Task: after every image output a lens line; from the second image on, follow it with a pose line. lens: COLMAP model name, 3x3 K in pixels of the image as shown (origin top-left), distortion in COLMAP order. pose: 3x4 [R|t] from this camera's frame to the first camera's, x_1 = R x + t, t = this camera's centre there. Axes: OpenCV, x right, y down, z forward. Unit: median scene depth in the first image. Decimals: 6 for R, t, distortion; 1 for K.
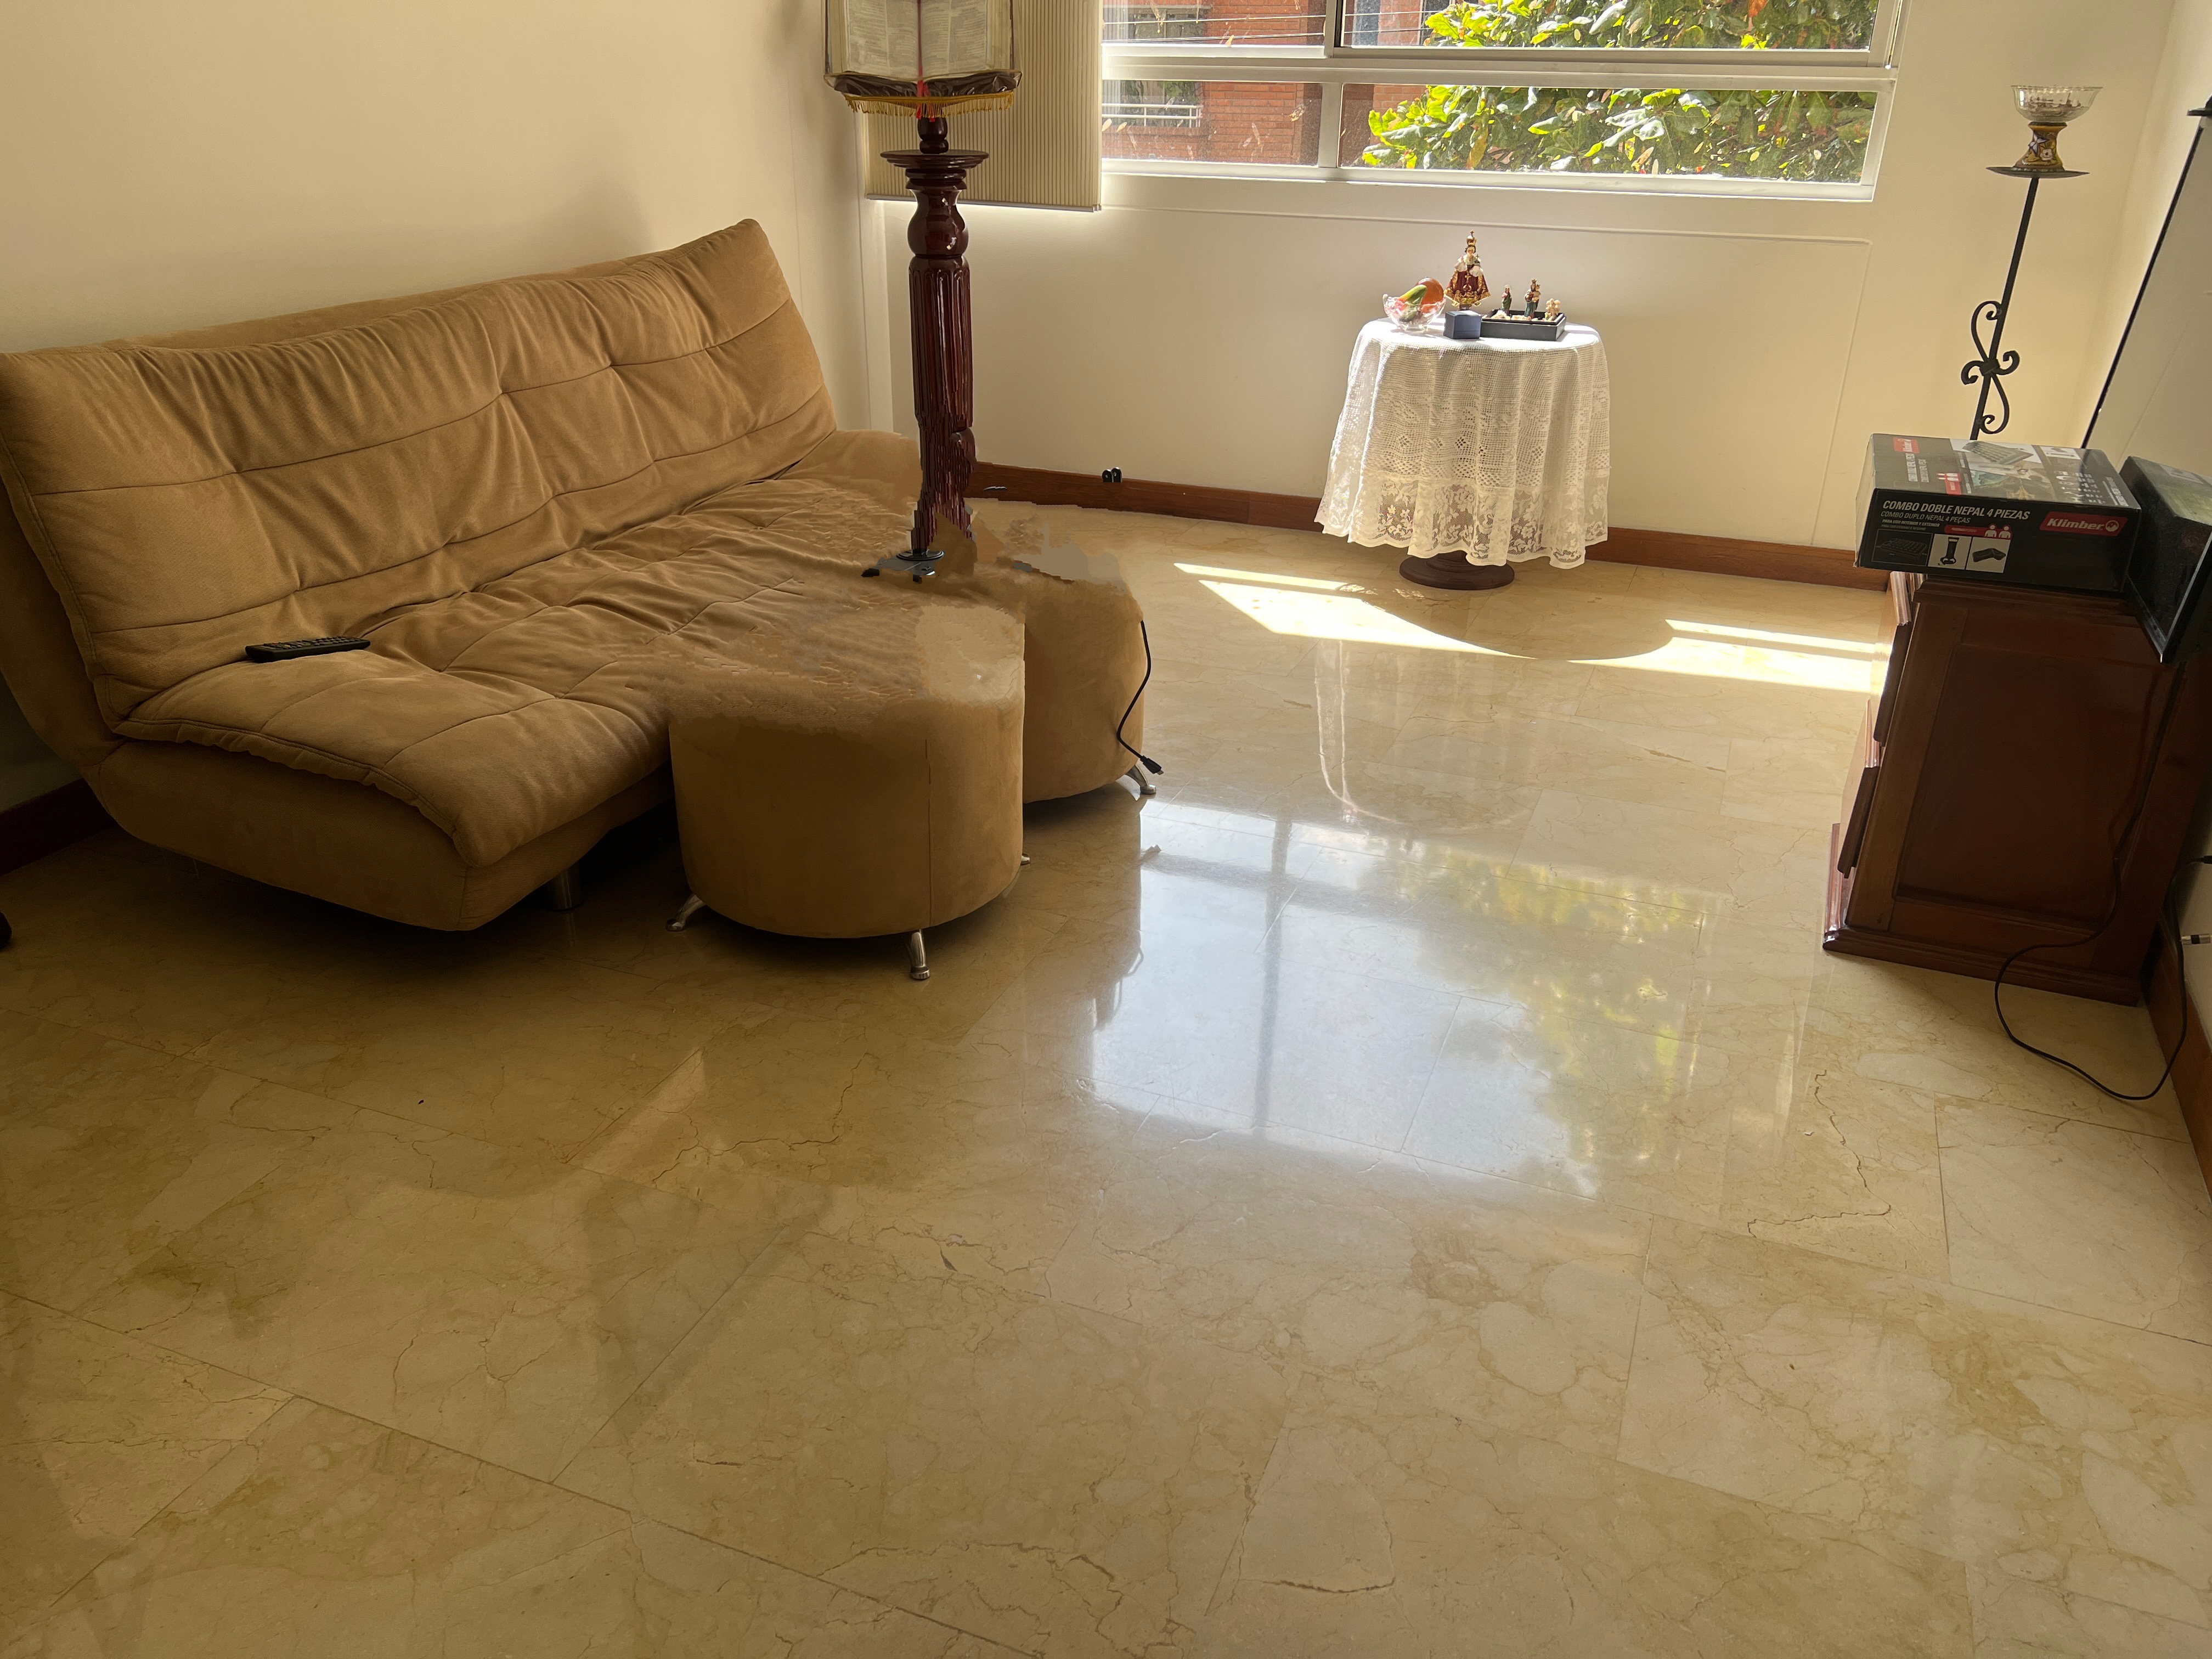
lens RADIAL K [[1651.4, 0, 1133.0], [0, 1651.4, 819.7], [0, 0, 1]] dist [0.055150, -0.050983]
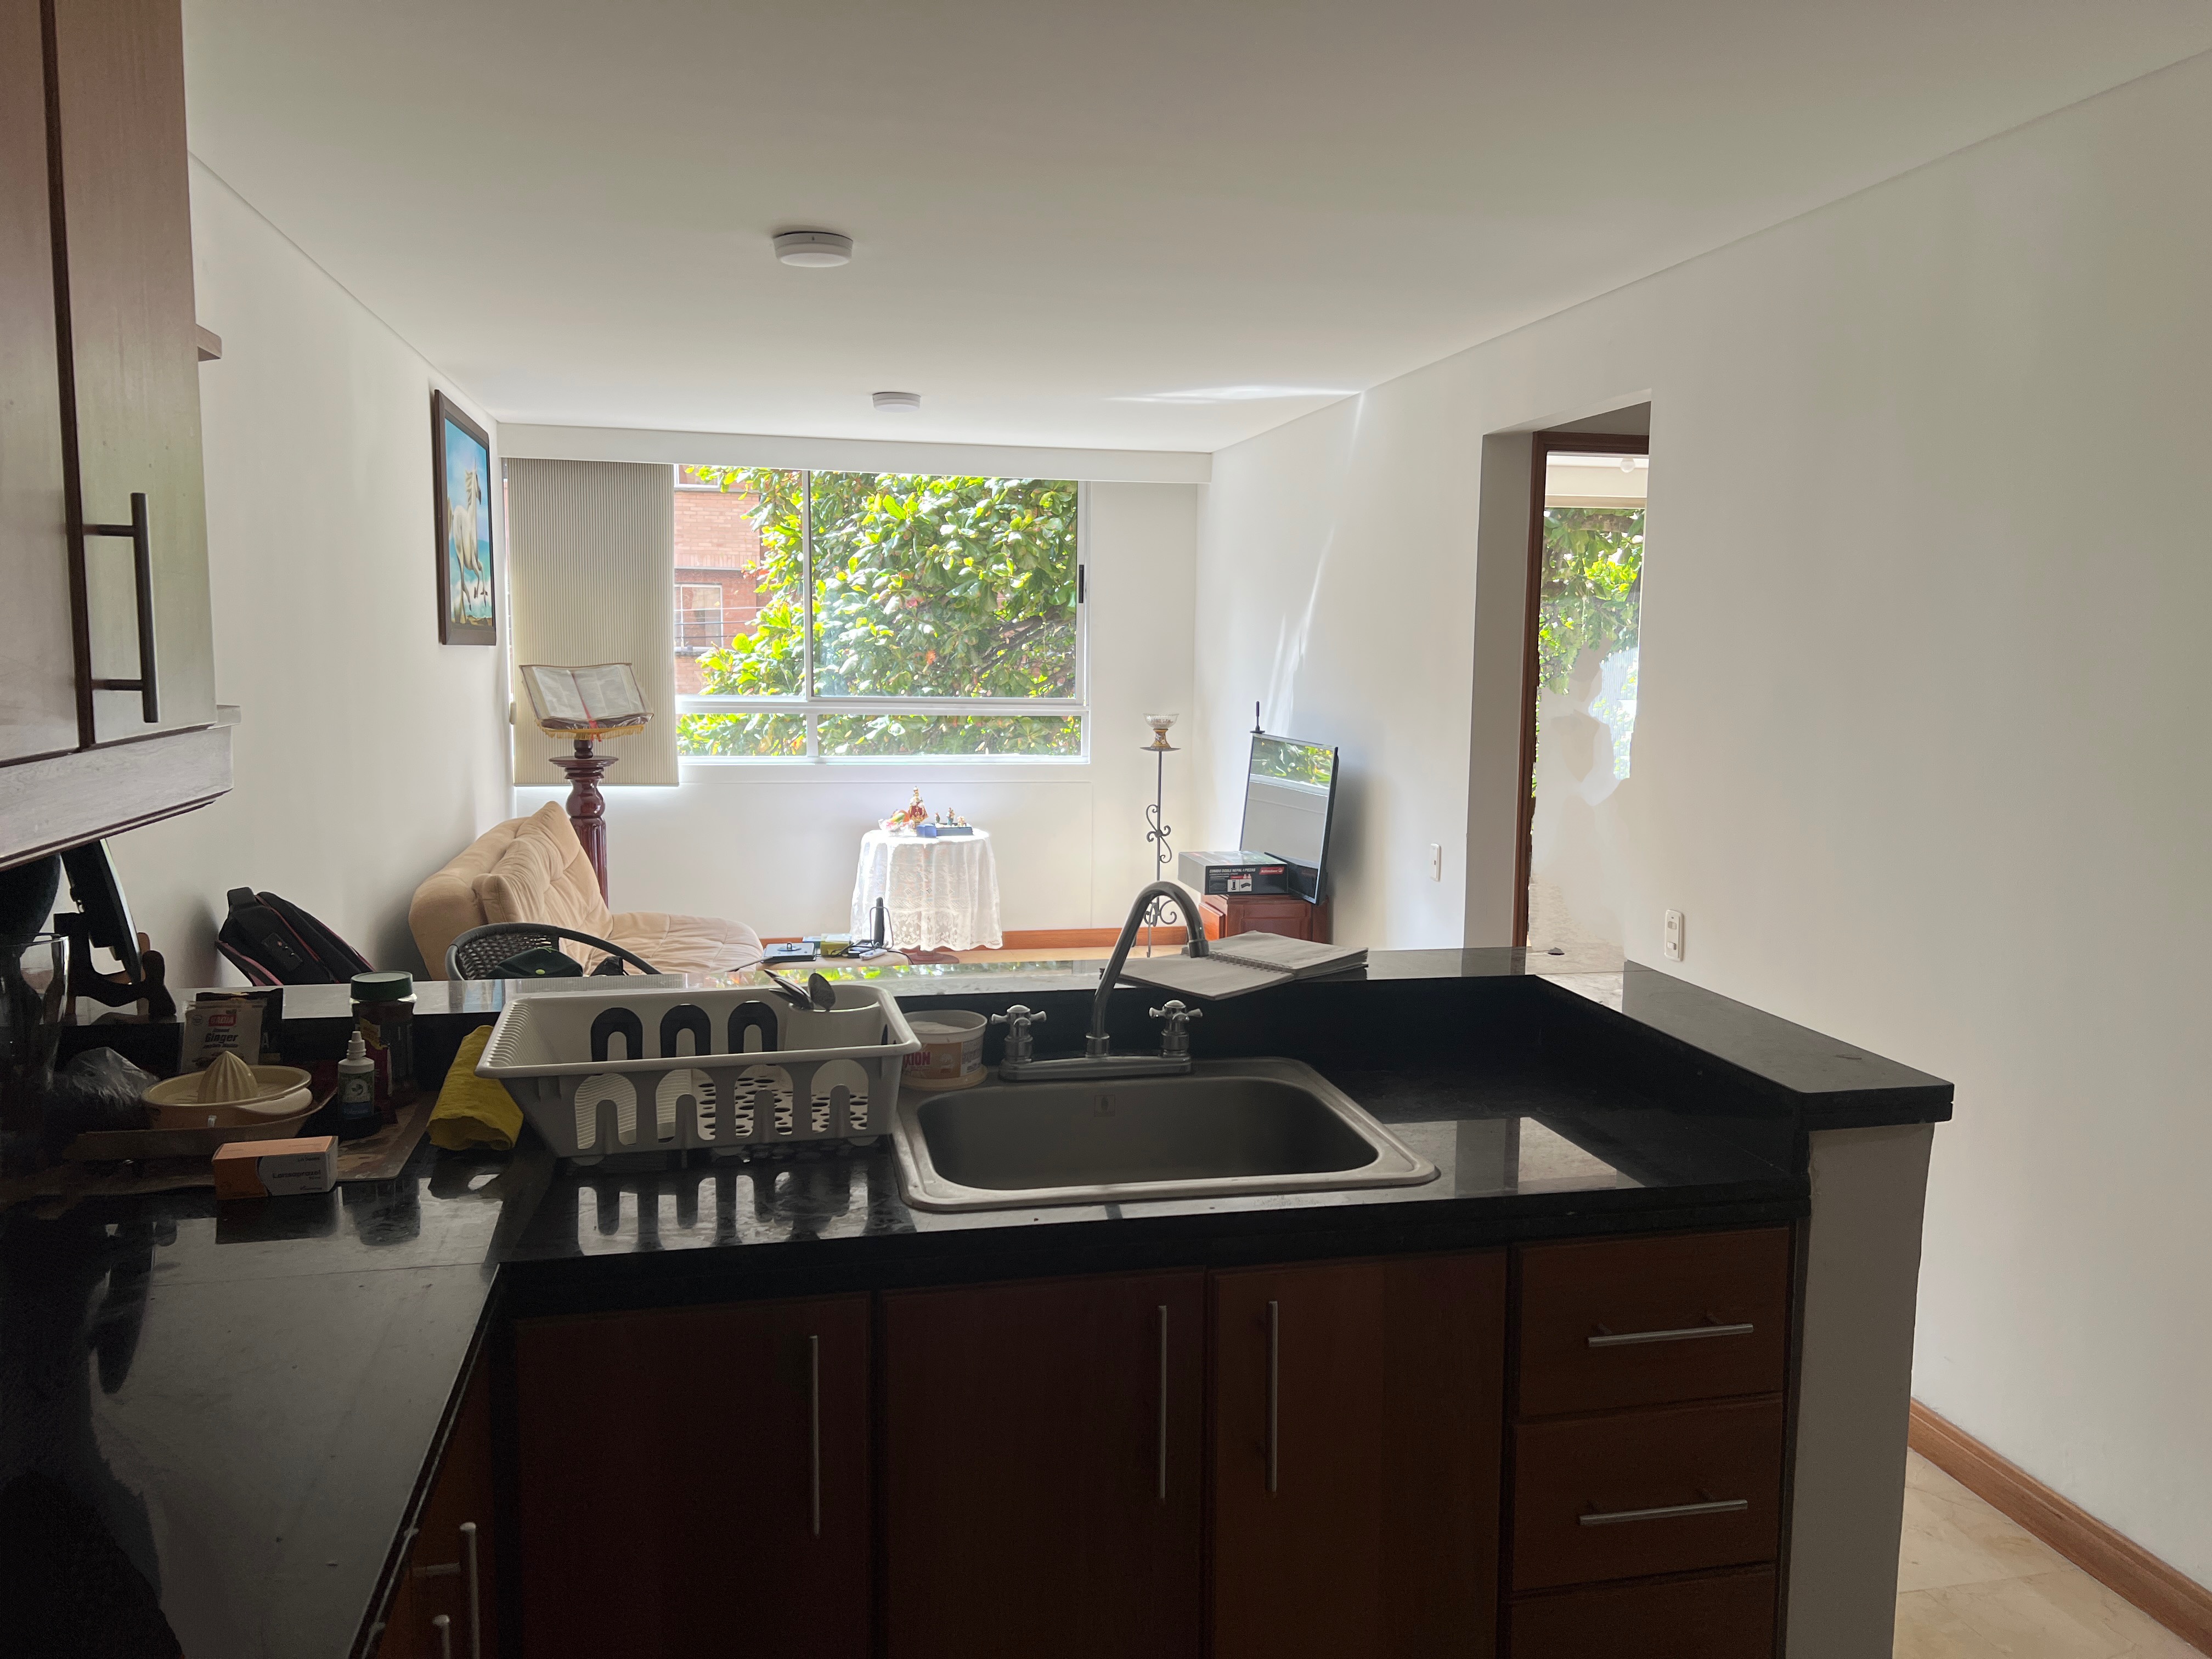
lens RADIAL K [[1651.4, 0, 1133.0], [0, 1651.4, 819.7], [0, 0, 1]] dist [0.055150, -0.050983]
pose [[0.823092, -0.064399, 0.564245, -0.670521], [0.236080, 0.942435, -0.236819, 0.195251], [-0.516513, 0.328131, 0.790914, -0.627577]]
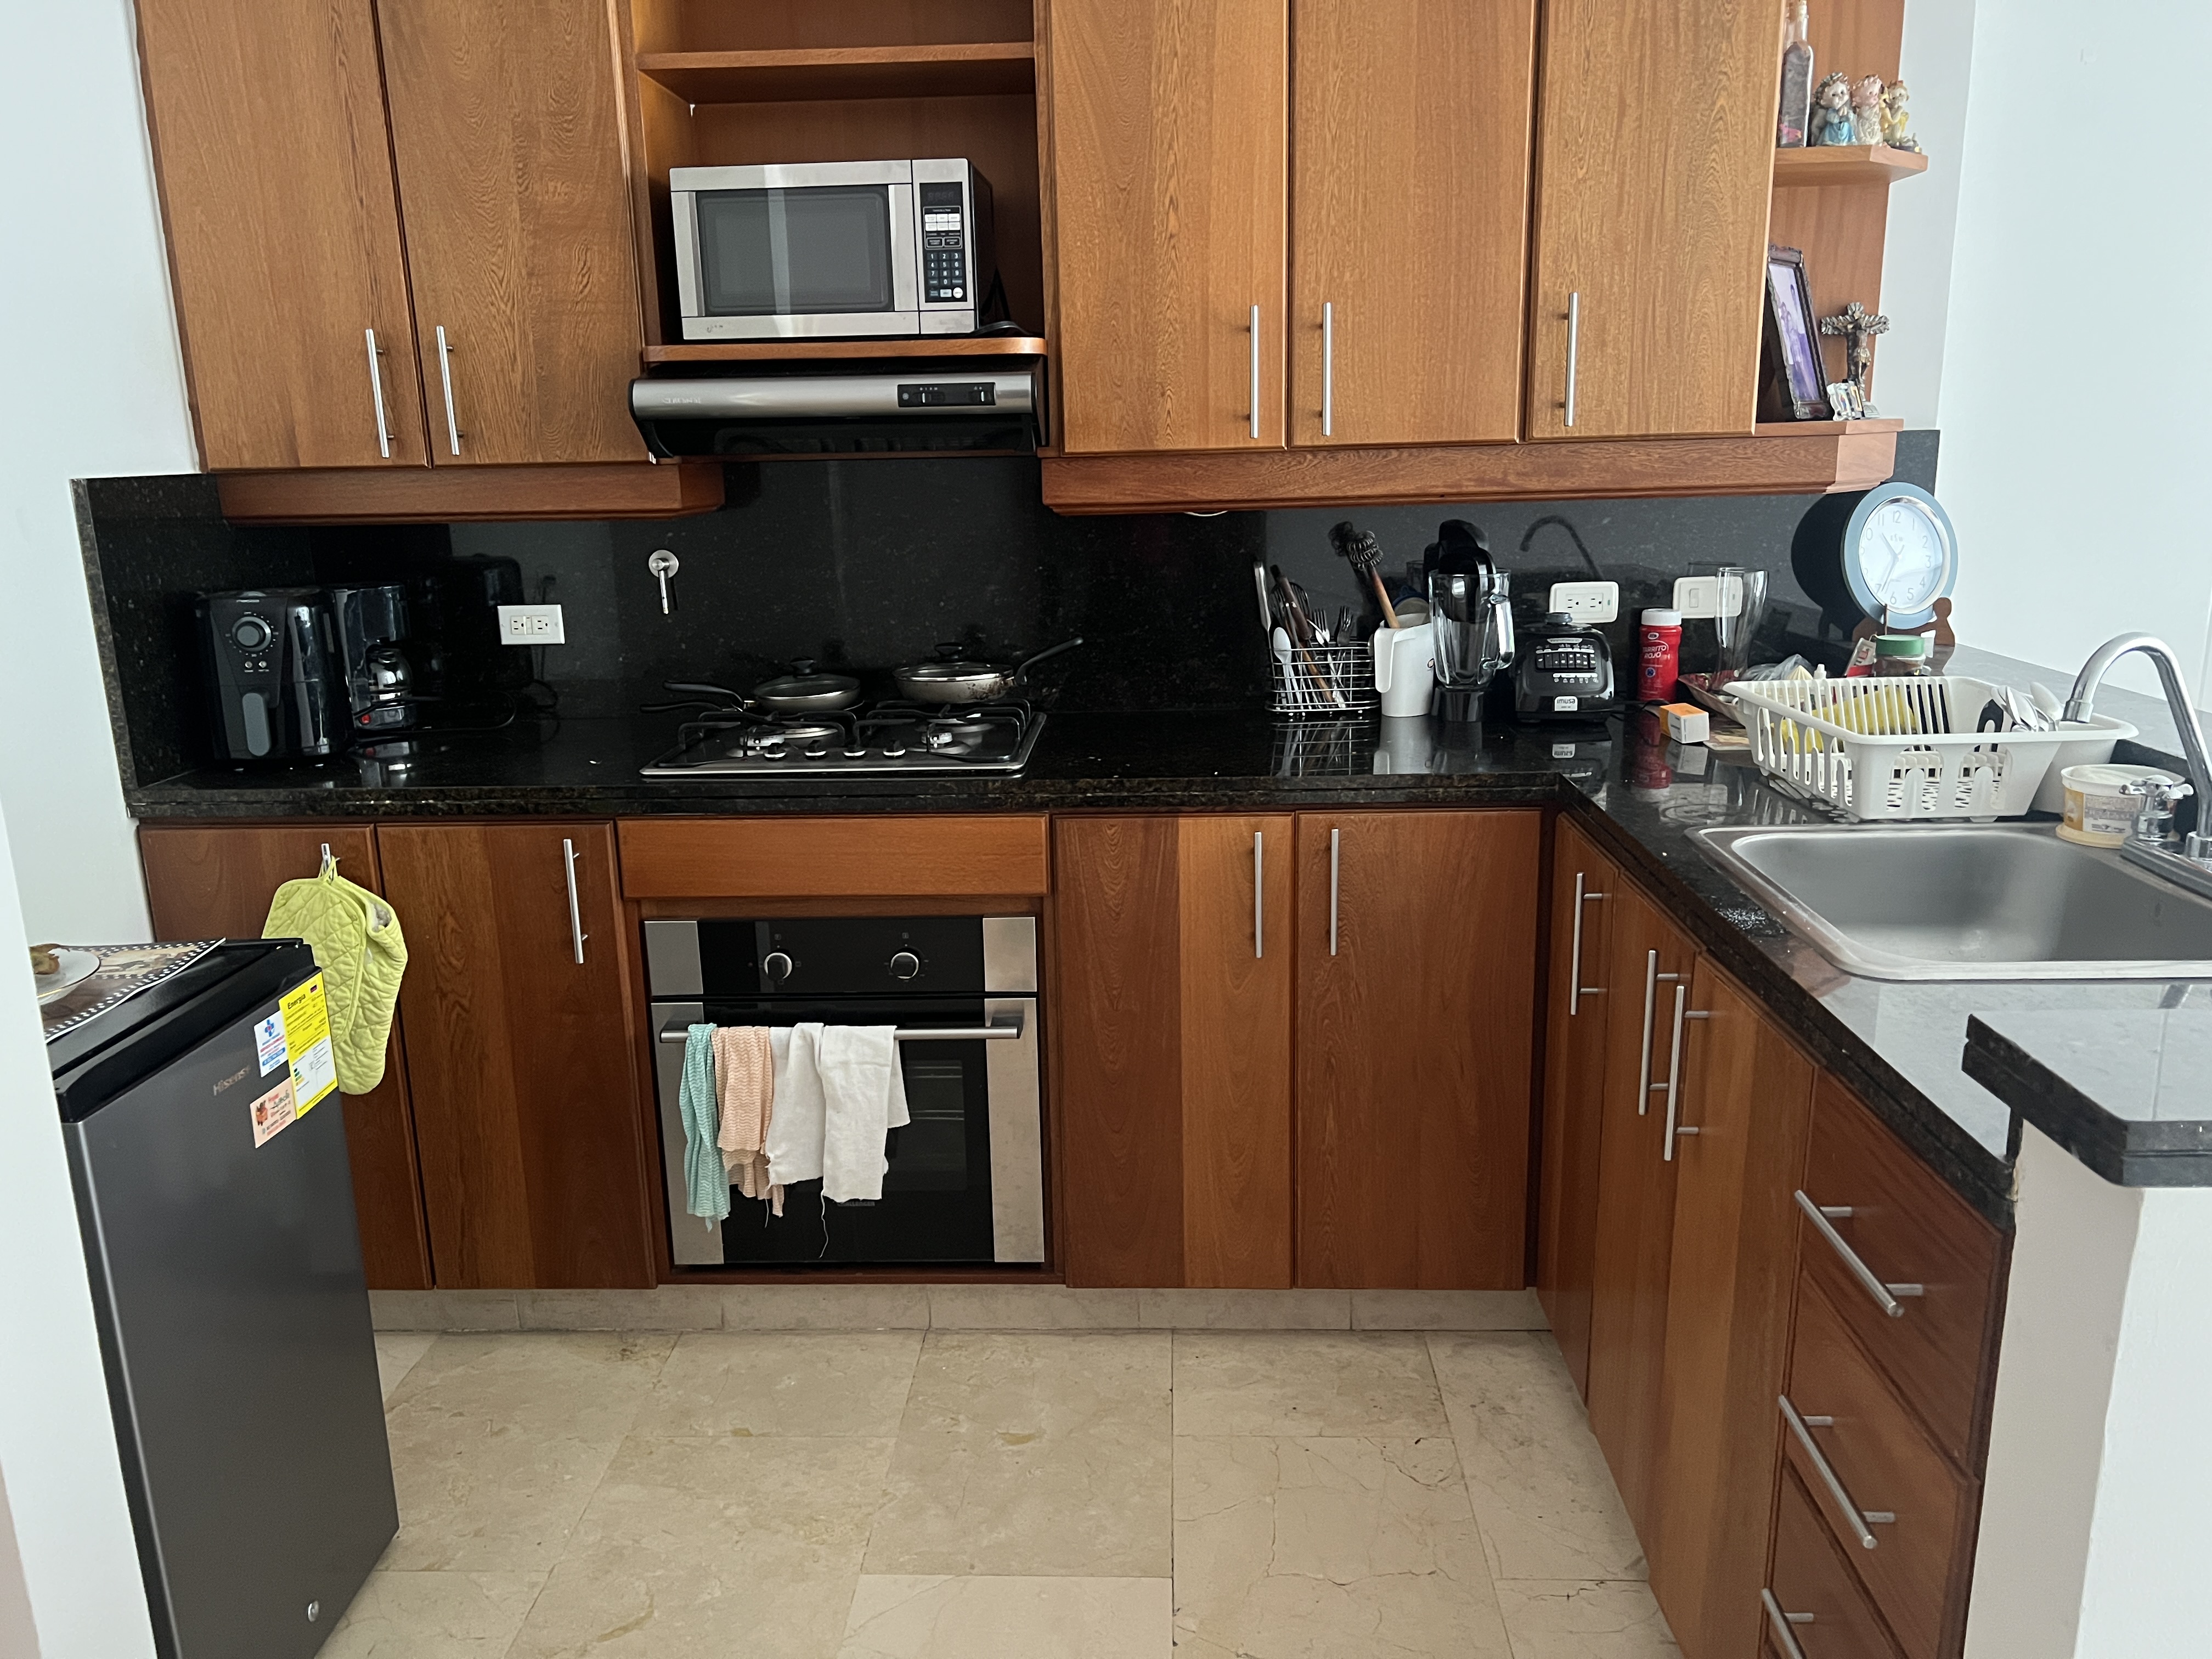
lens RADIAL K [[1652.6, 0, 1095.9], [0, 1652.6, 840.6], [0, 0, 1]] dist [0.054022, -0.054520]
pose [[0.317341, 0.200980, -0.926770, -0.057192], [-0.371259, 0.925607, 0.073603, 0.207561], [0.872618, 0.320714, 0.368349, -0.583010]]
